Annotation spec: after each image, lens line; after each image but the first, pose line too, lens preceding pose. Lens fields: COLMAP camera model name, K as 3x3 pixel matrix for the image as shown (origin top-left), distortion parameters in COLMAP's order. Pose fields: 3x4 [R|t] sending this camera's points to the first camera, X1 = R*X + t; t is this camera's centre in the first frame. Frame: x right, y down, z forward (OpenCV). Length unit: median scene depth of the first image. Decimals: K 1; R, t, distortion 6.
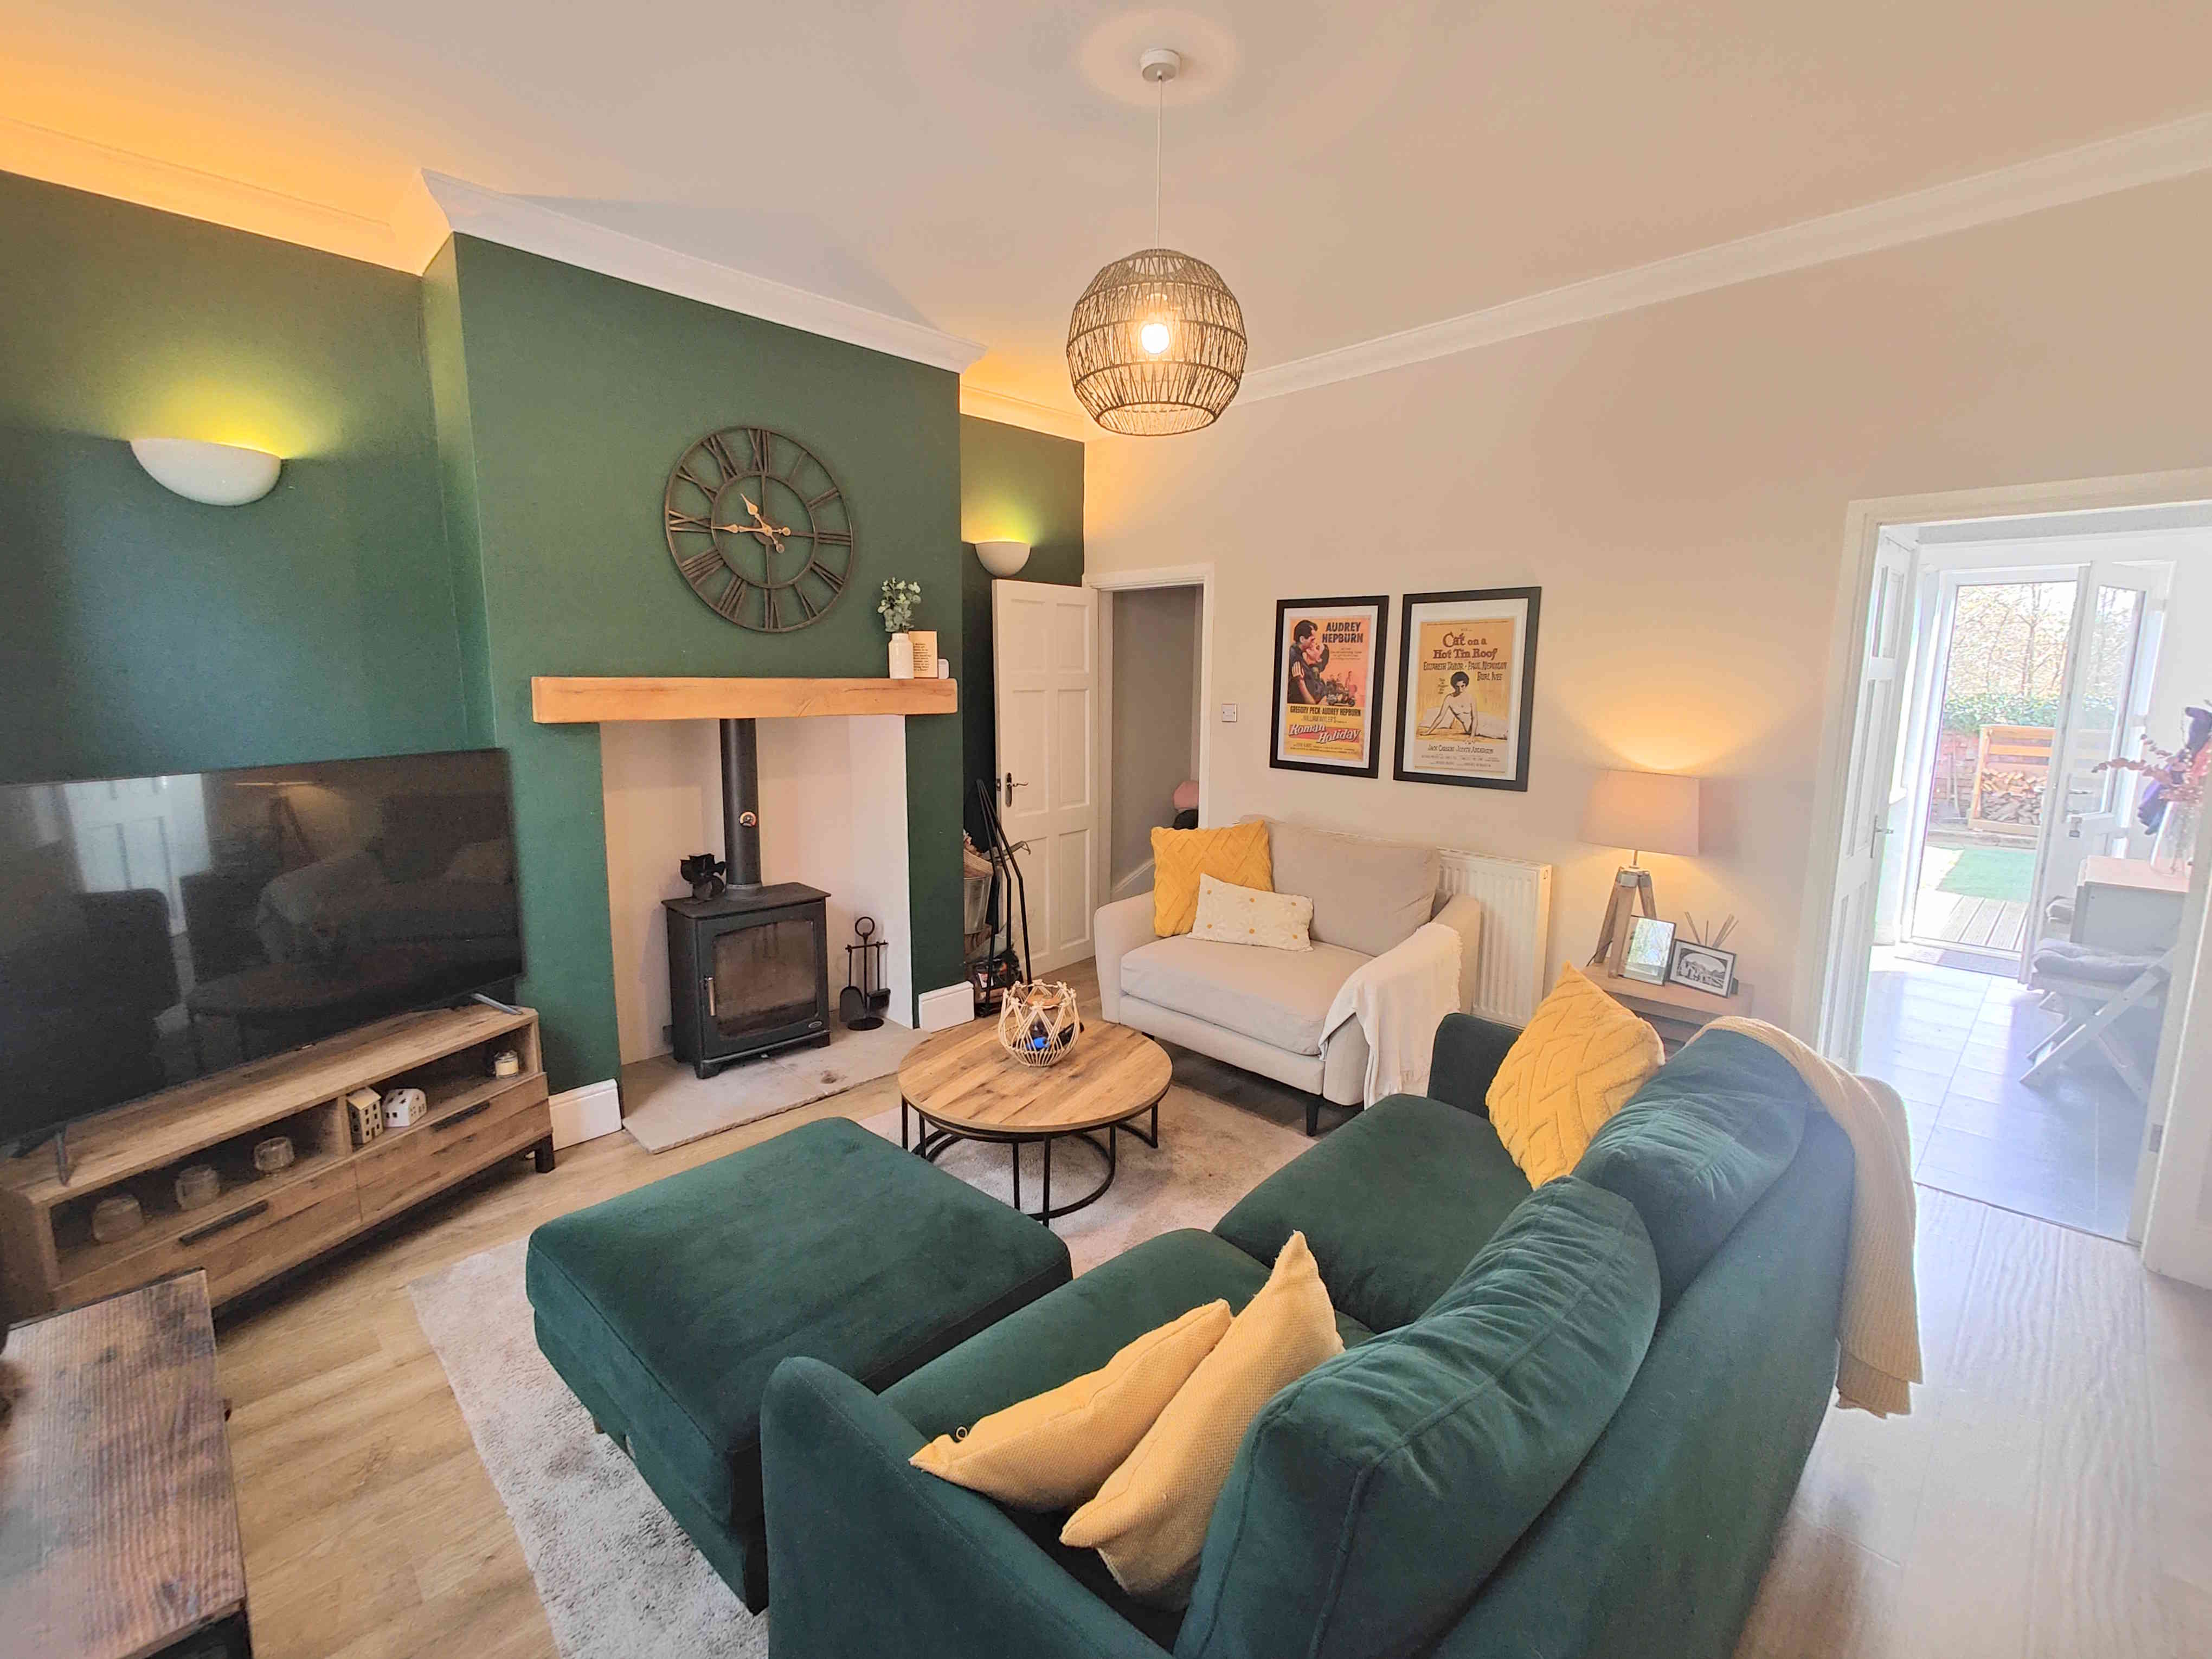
lens RADIAL K [[969.8, 0, 1103.2], [0, 969.8, 820.2], [0, 0, 1]] dist [0.005038, 0.001006]
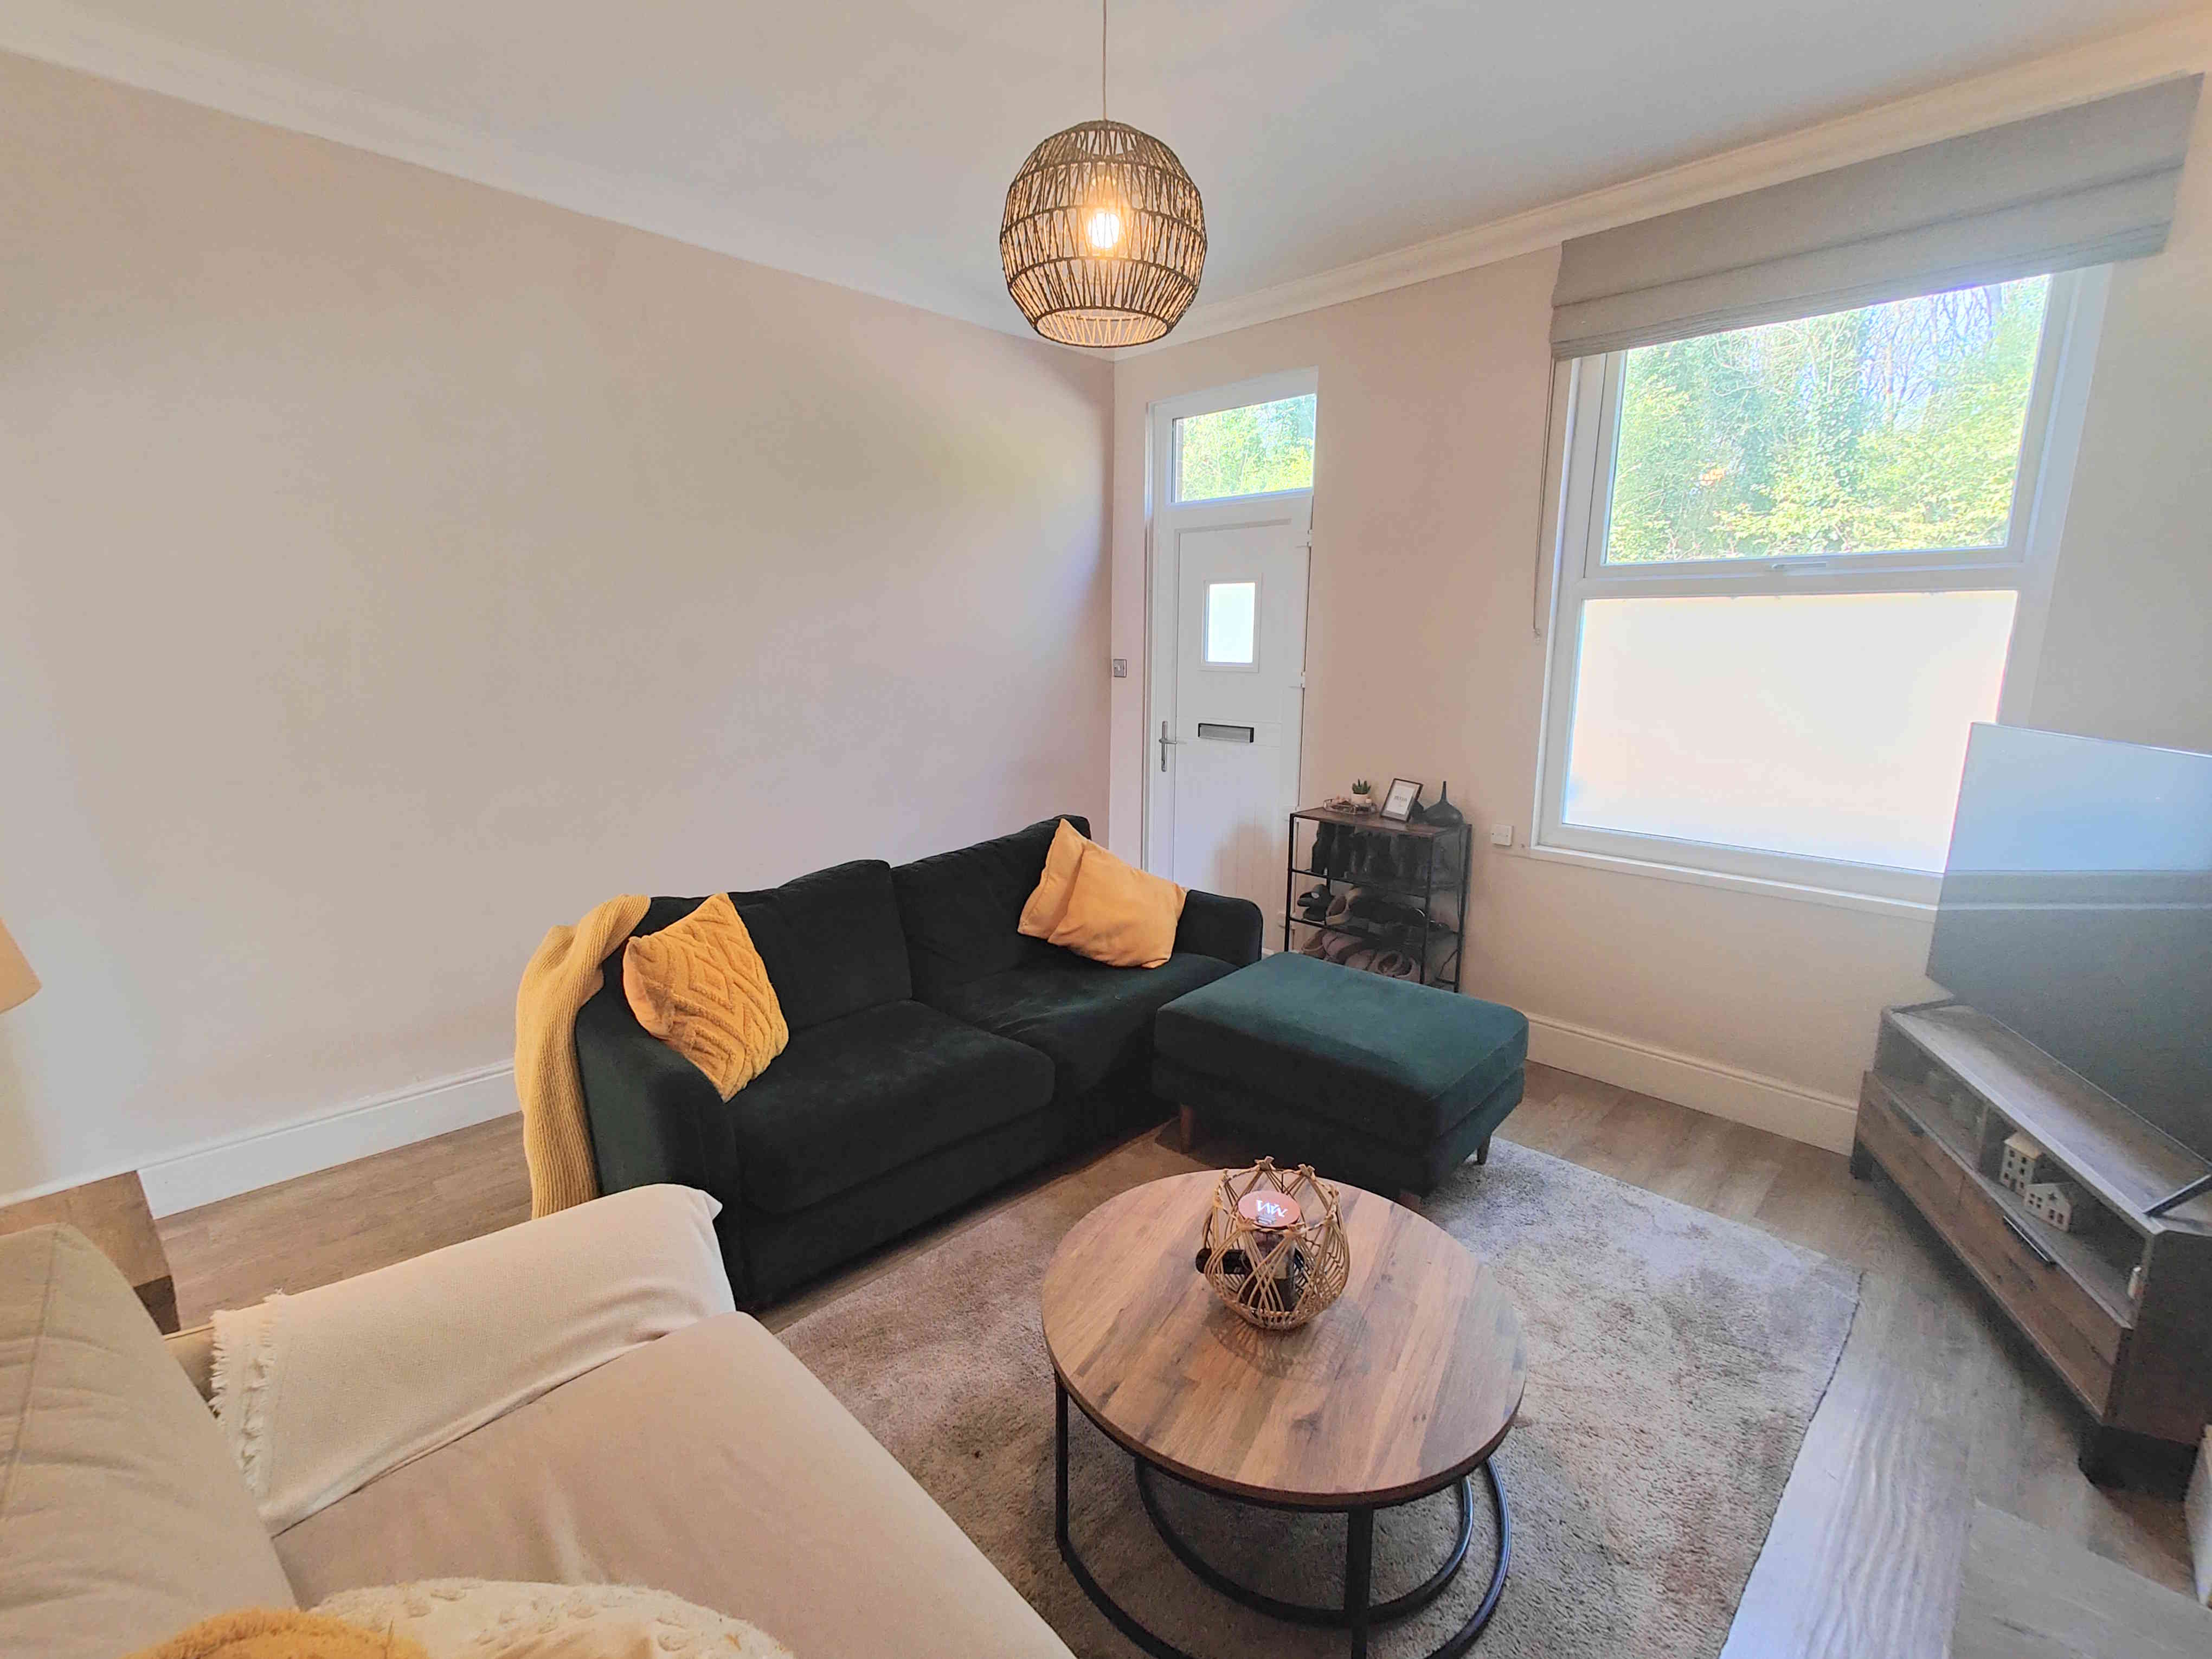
lens RADIAL K [[969.8, 0, 1103.2], [0, 969.8, 820.2], [0, 0, 1]] dist [0.005038, 0.001006]
pose [[-0.999816, -0.007768, -0.017553, 0.041893], [-0.013148, 0.943394, 0.331414, -0.190499], [0.013985, 0.331584, -0.943322, 1.309704]]
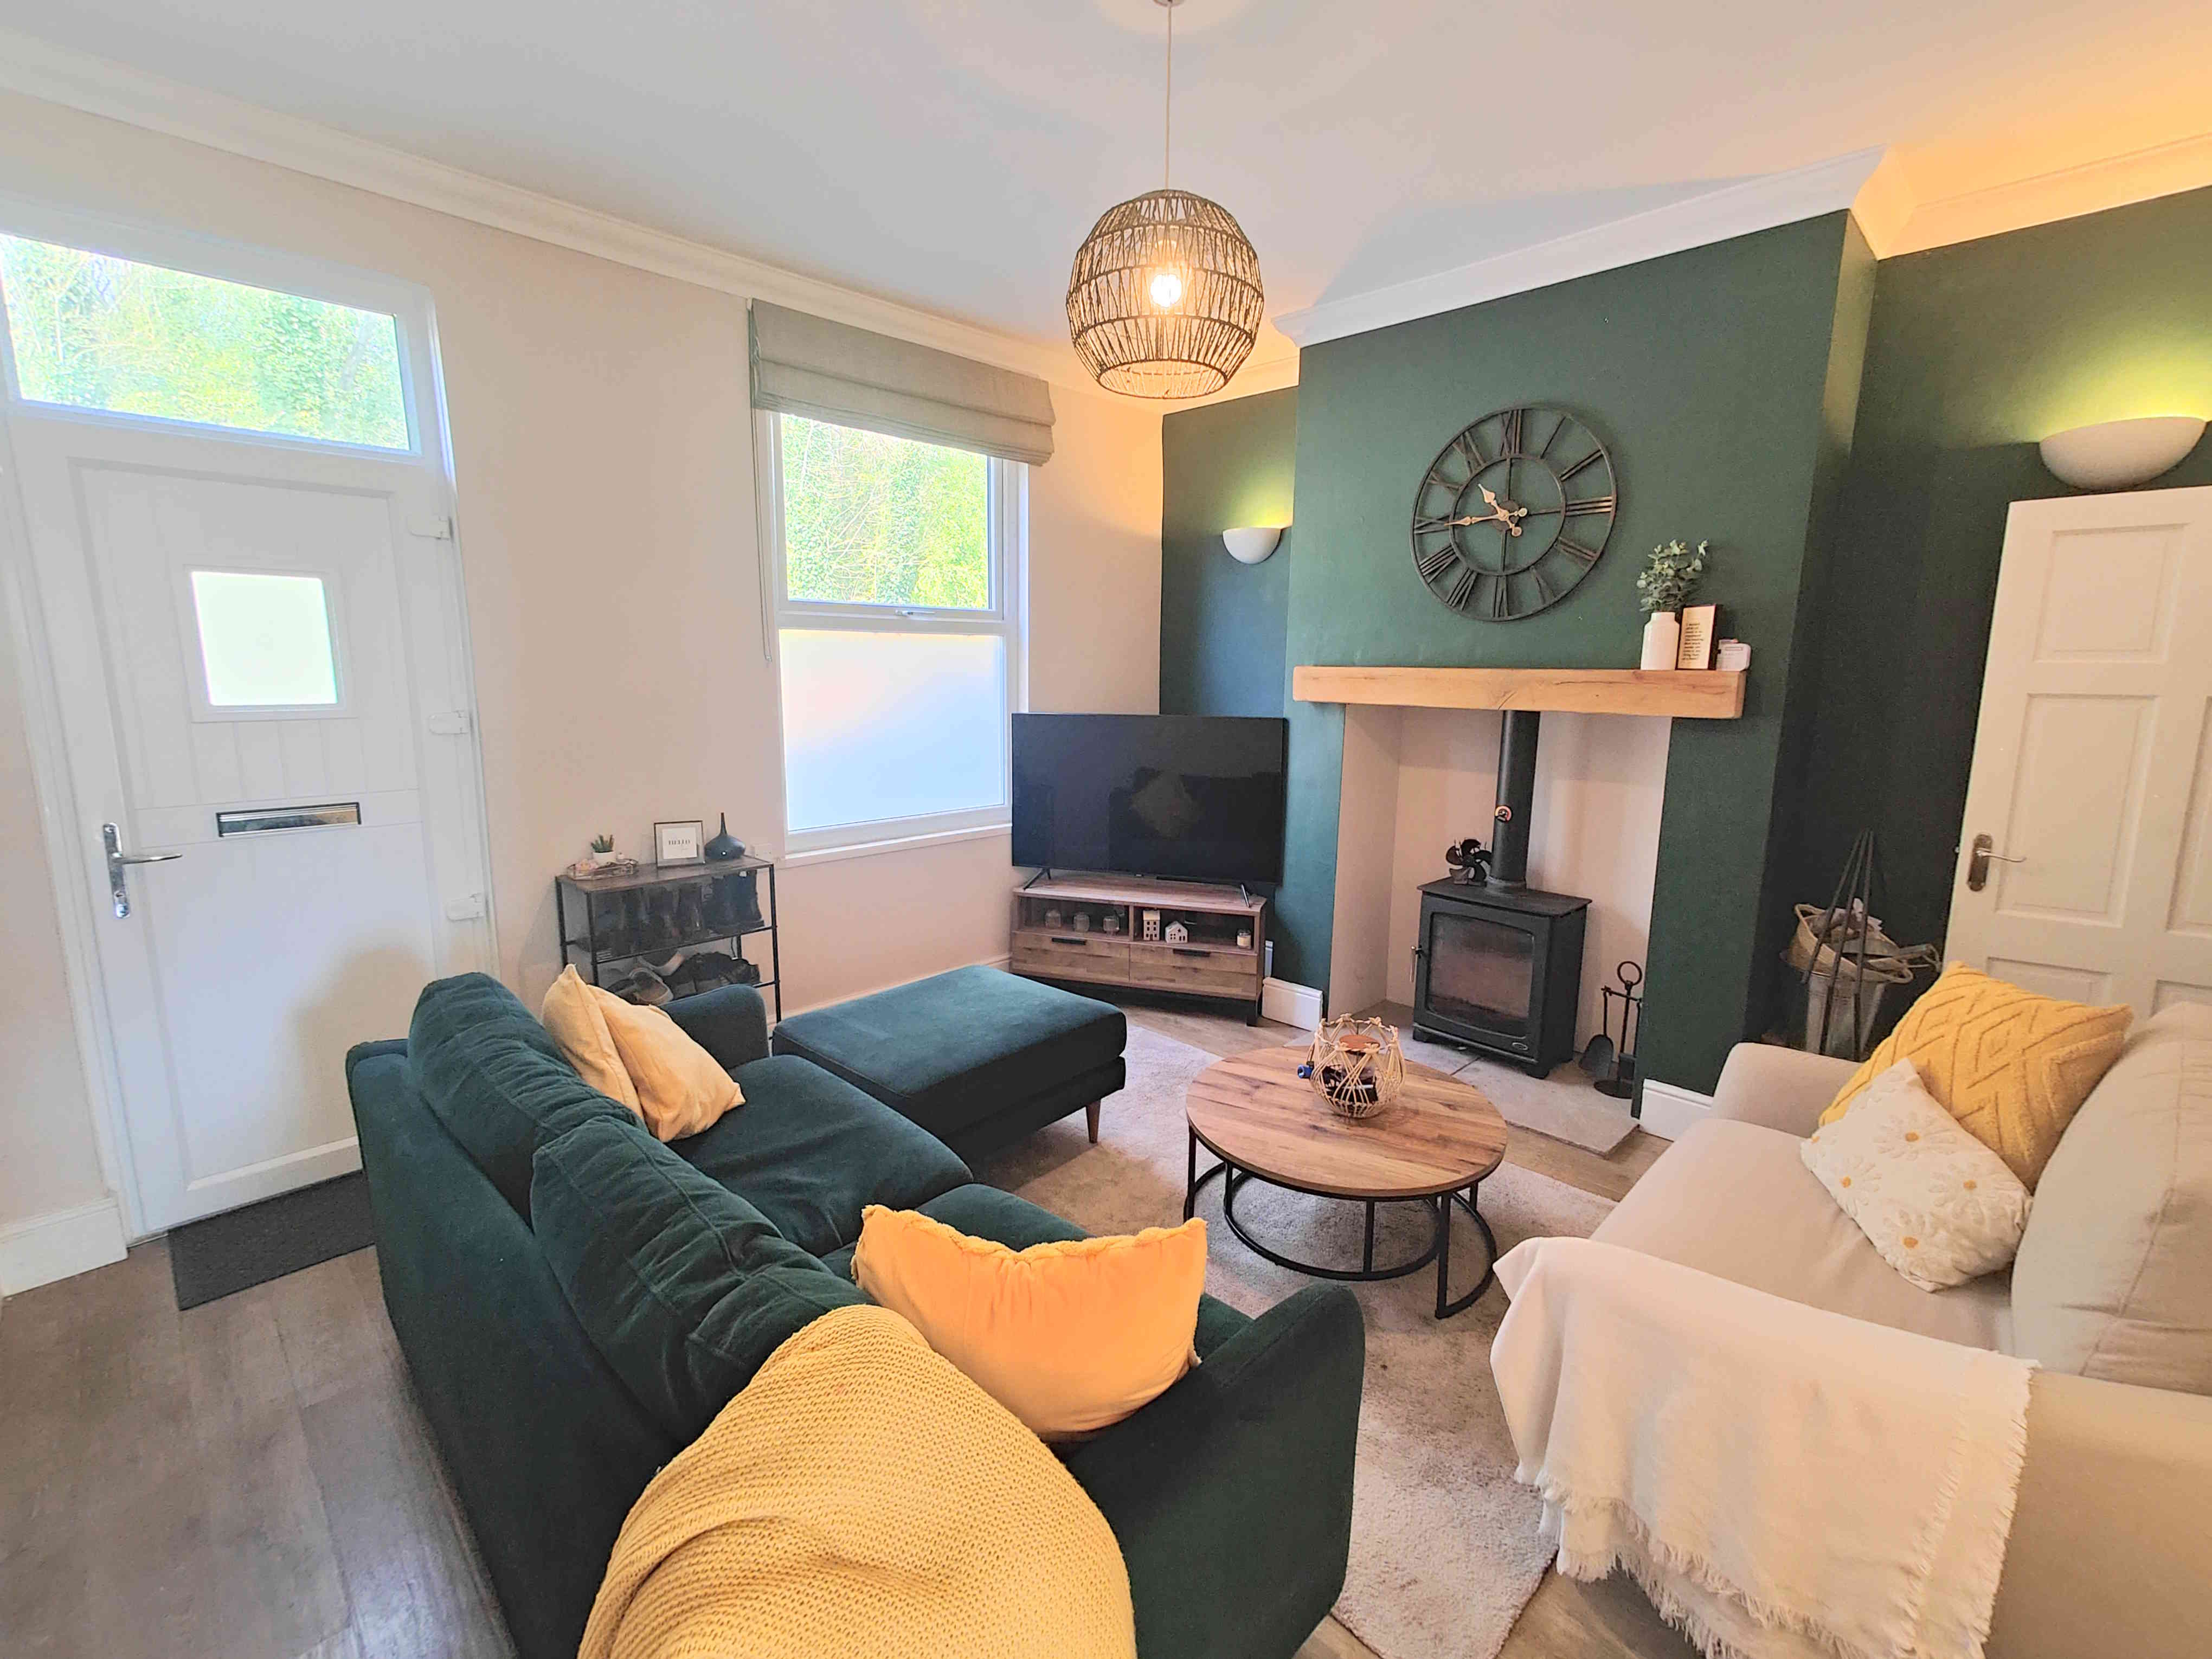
lens RADIAL K [[969.8, 0, 1103.2], [0, 969.8, 820.2], [0, 0, 1]] dist [0.005038, 0.001006]
pose [[0.013470, 0.156387, -0.987604, 0.677876], [-0.154786, 0.976114, 0.152457, -0.092019], [0.987856, 0.150813, 0.037355, 0.643745]]
